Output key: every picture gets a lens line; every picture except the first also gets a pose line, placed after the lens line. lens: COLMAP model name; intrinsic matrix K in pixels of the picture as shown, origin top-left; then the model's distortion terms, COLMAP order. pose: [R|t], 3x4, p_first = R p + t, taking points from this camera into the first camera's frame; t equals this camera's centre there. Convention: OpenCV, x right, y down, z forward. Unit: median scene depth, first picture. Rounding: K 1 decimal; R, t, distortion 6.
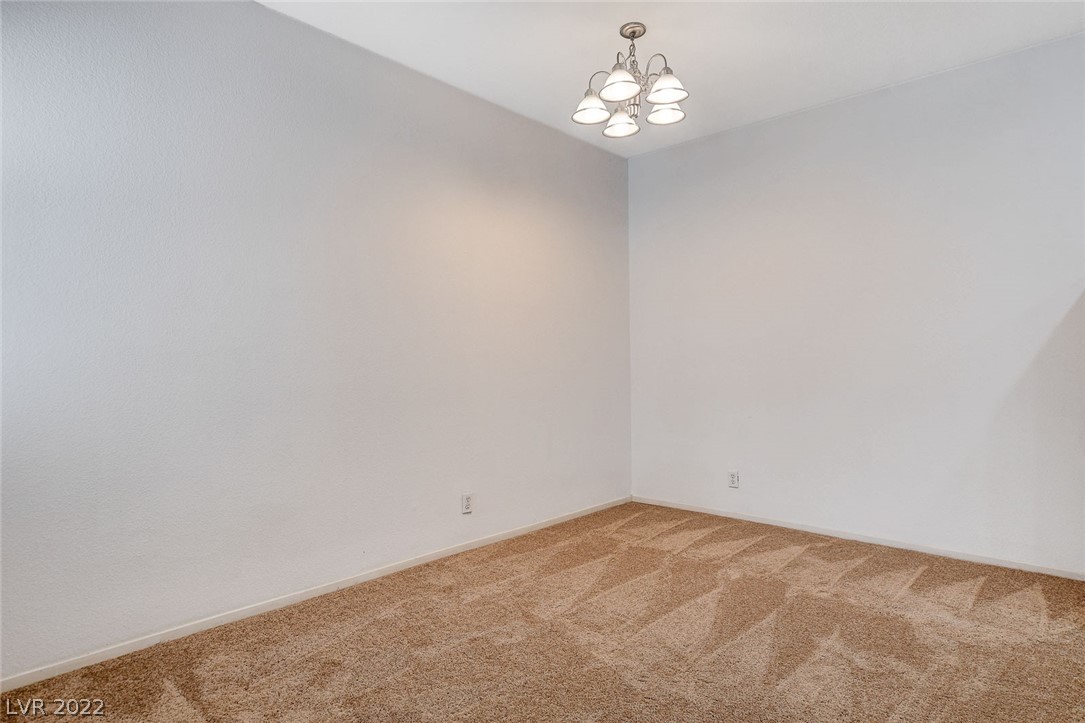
lens RADIAL K [[589.2, 0, 542.5], [0, 589.2, 361.5], [0, 0, 1]] dist [0.002683, 0.000336]
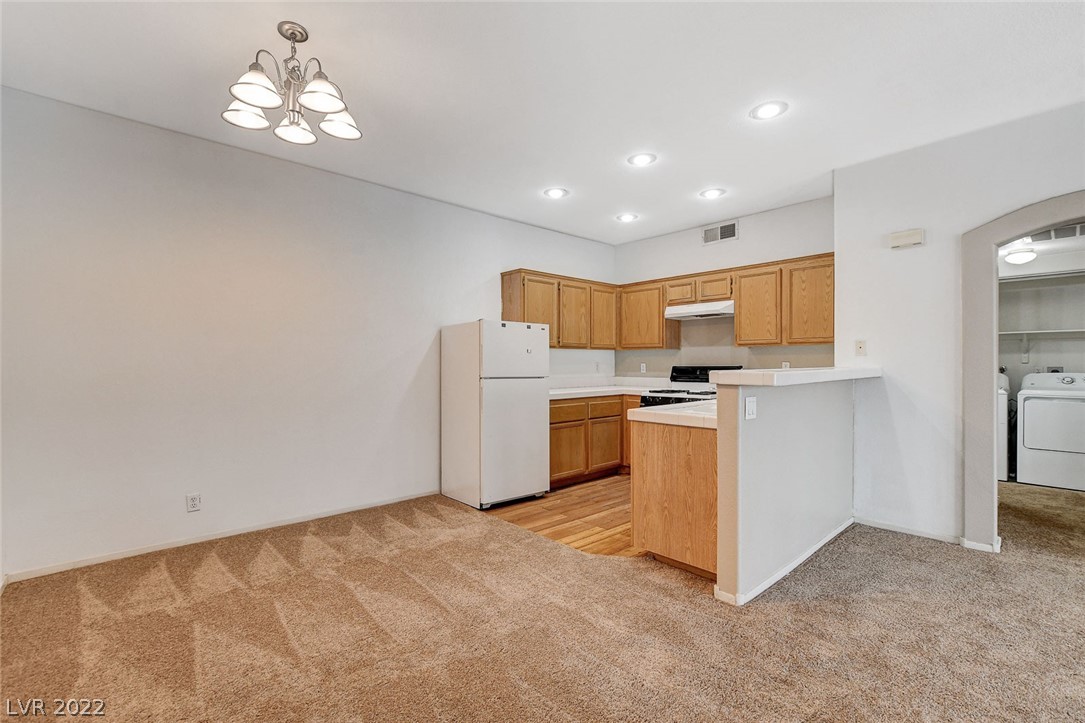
lens RADIAL K [[480.5, 0, 538.4], [0, 480.5, 366.1], [0, 0, 1]] dist [-0.004041, -0.000043]
pose [[0.078409, 0.001096, 0.996921, -0.576319], [-0.001772, 0.999998, -0.000960, -0.029209], [-0.996920, -0.001692, 0.078410, 0.544231]]
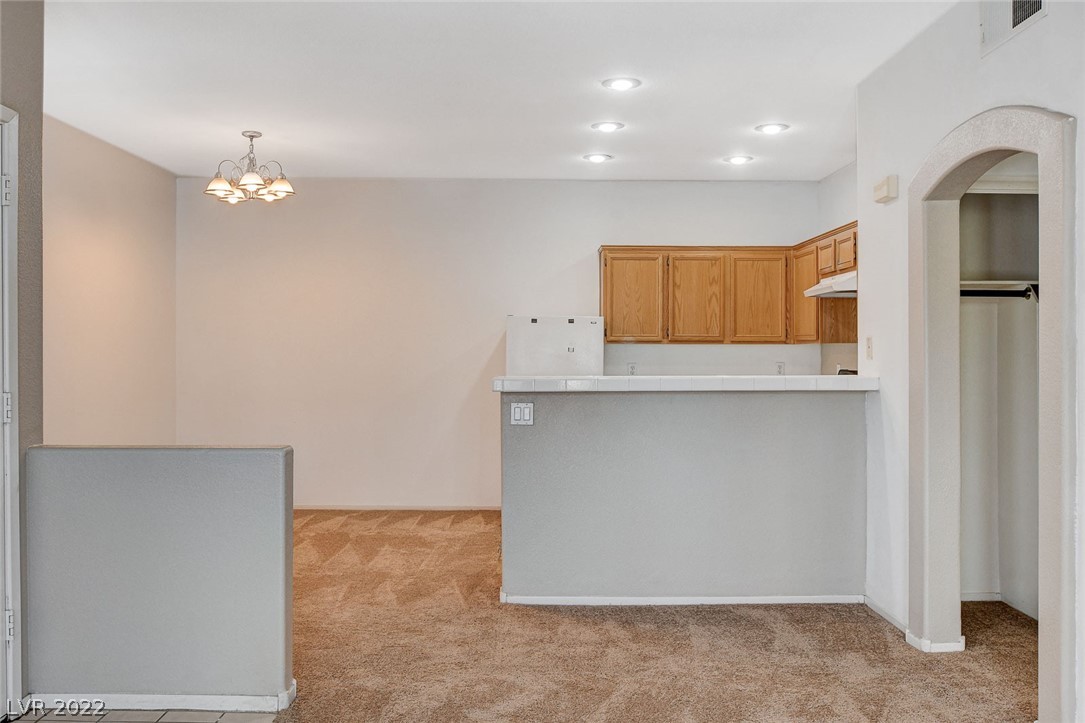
lens RADIAL K [[924.4, 0, 539.6], [0, 924.4, 358.6], [0, 0, 1]] dist [-0.031964, 0.004656]
pose [[0.721812, 0.002926, 0.692083, -0.817673], [-0.007047, 0.999970, 0.003121, -0.060625], [-0.692053, -0.007129, 0.721811, -0.962554]]
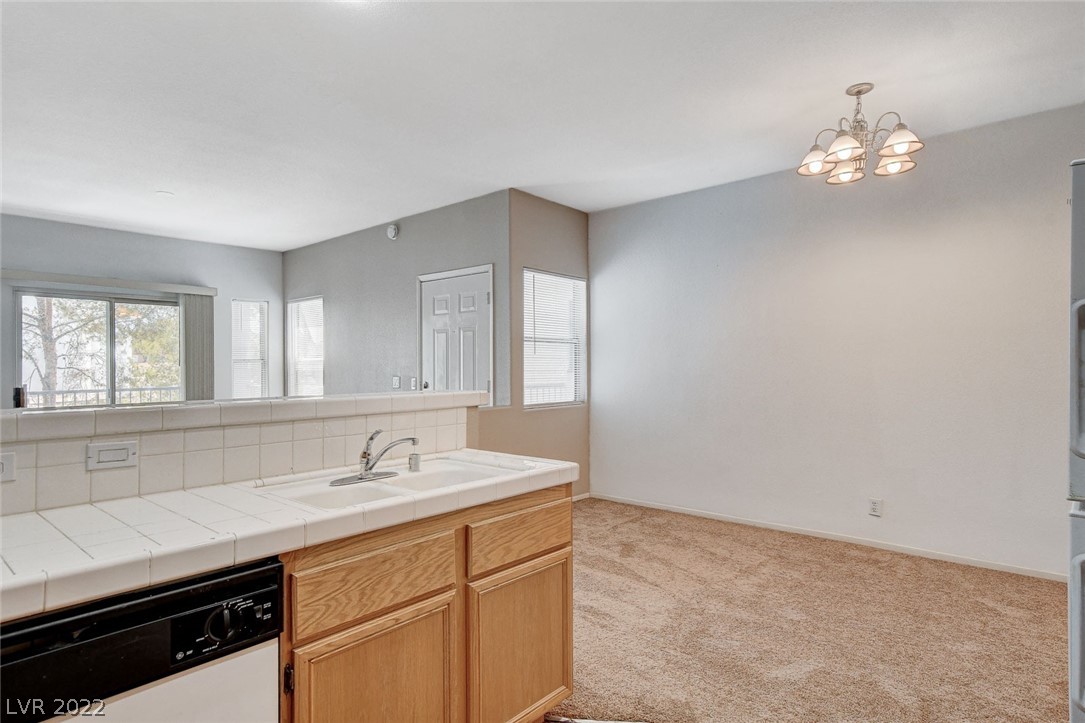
lens RADIAL K [[589.2, 0, 542.5], [0, 589.2, 361.5], [0, 0, 1]] dist [0.002683, 0.000336]
pose [[0.040769, 0.001439, -0.999168, 1.221203], [0.009193, 0.999956, 0.001815, -0.068538], [0.999126, -0.009259, 0.040754, 0.356454]]
